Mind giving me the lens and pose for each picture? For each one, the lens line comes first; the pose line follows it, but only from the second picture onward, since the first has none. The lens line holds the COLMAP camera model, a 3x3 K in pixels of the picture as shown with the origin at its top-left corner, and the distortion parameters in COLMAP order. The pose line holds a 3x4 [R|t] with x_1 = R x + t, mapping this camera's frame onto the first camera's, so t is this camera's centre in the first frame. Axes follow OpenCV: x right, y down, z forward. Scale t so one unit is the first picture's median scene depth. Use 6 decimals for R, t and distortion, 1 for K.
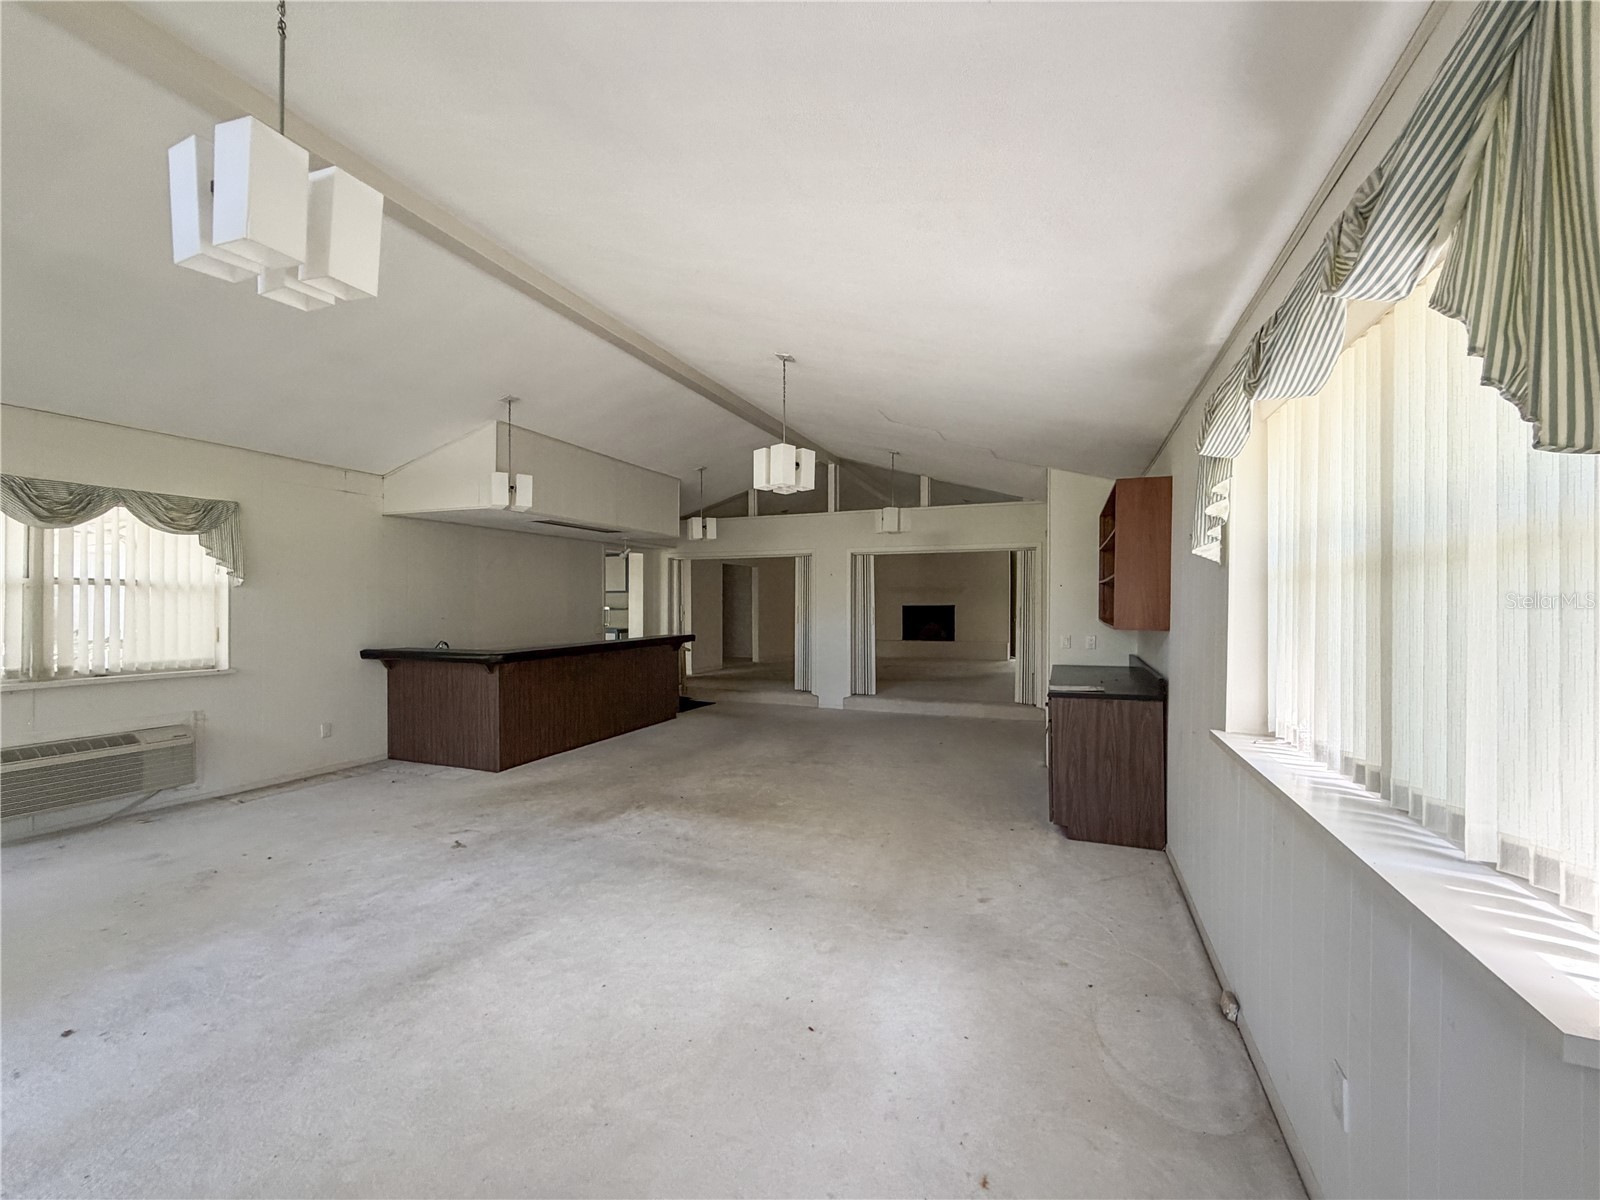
lens RADIAL K [[647.4, 0, 804.3], [0, 647.4, 601.9], [0, 0, 1]] dist [0.001619, -0.000276]
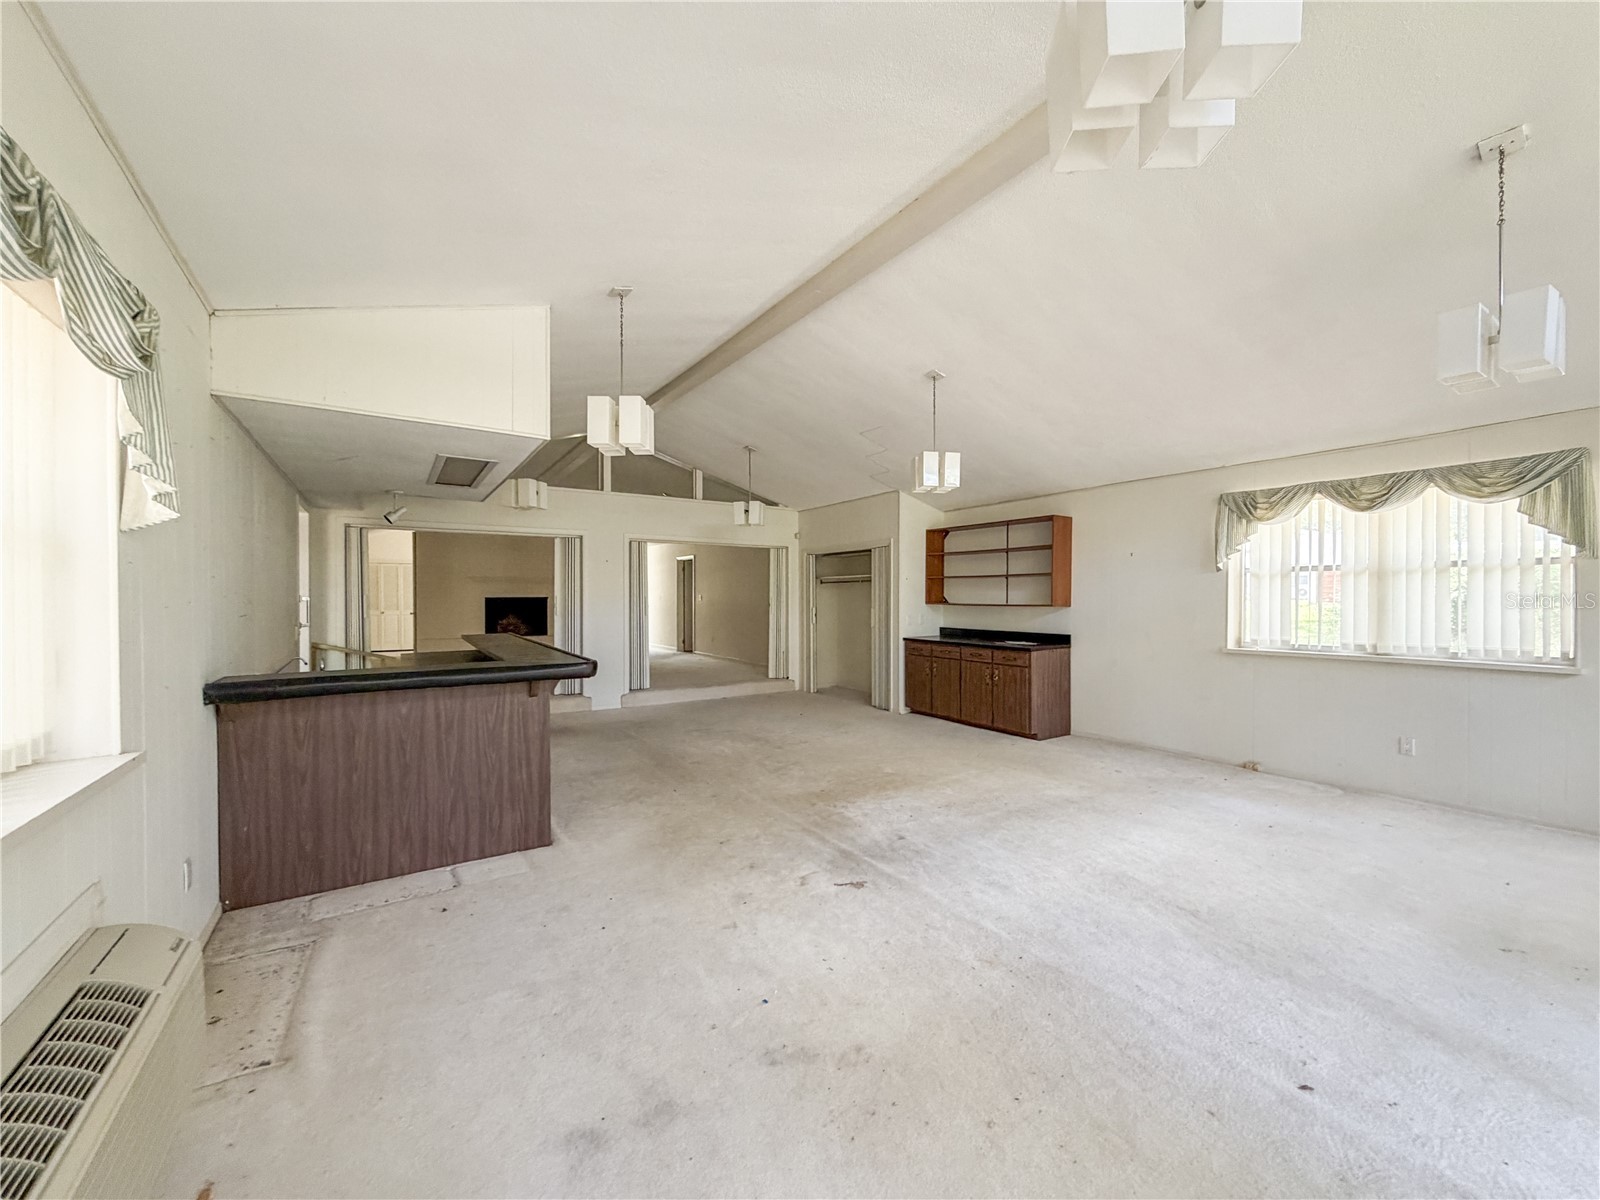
lens RADIAL K [[647.4, 0, 787.1], [0, 647.4, 596.9], [0, 0, 1]] dist [0.001619, -0.000276]
pose [[0.560768, 0.003144, 0.827967, -1.280129], [-0.007487, 0.999971, 0.001273, 0.009233], [-0.827939, -0.006912, 0.560776, 0.617734]]
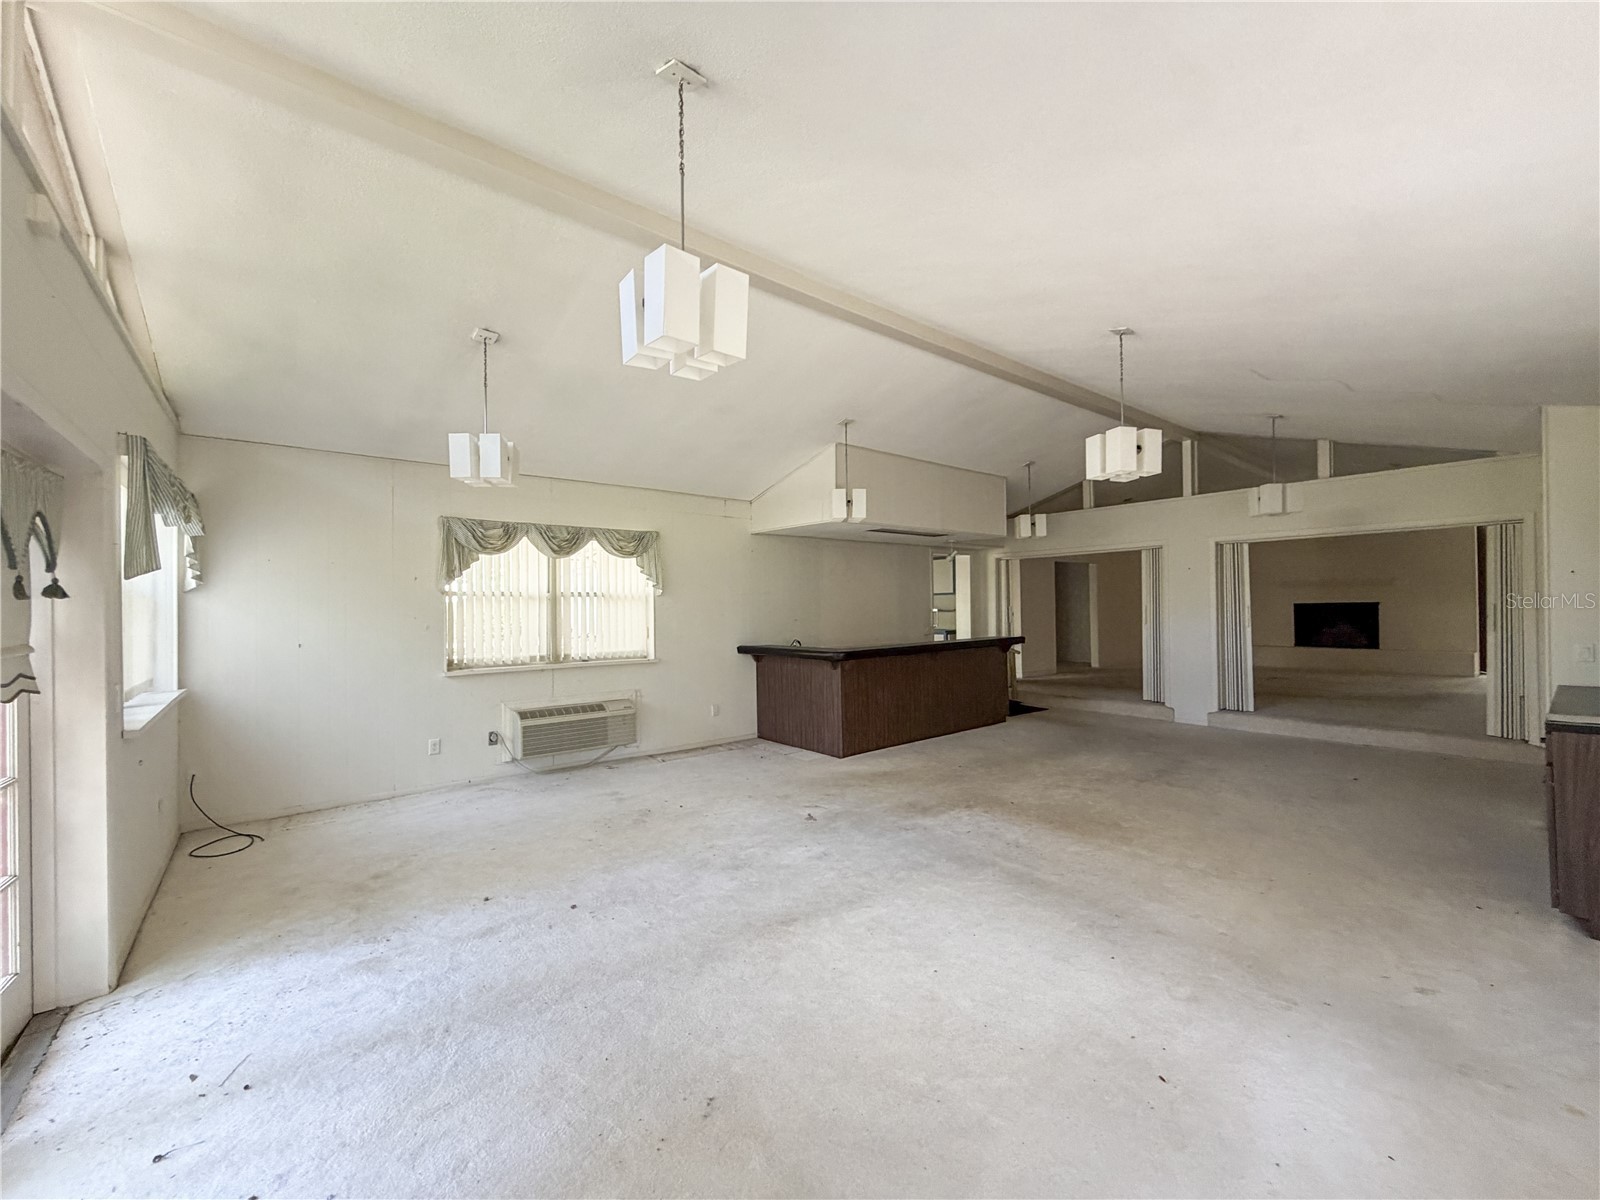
lens RADIAL K [[647.4, 0, 799.6], [0, 647.4, 606.0], [0, 0, 1]] dist [0.001619, -0.000276]
pose [[0.875836, -0.011868, -0.482462, 0.006294], [0.013792, 0.999905, 0.000441, 0.000043], [0.482411, -0.007040, 0.875917, -0.010569]]
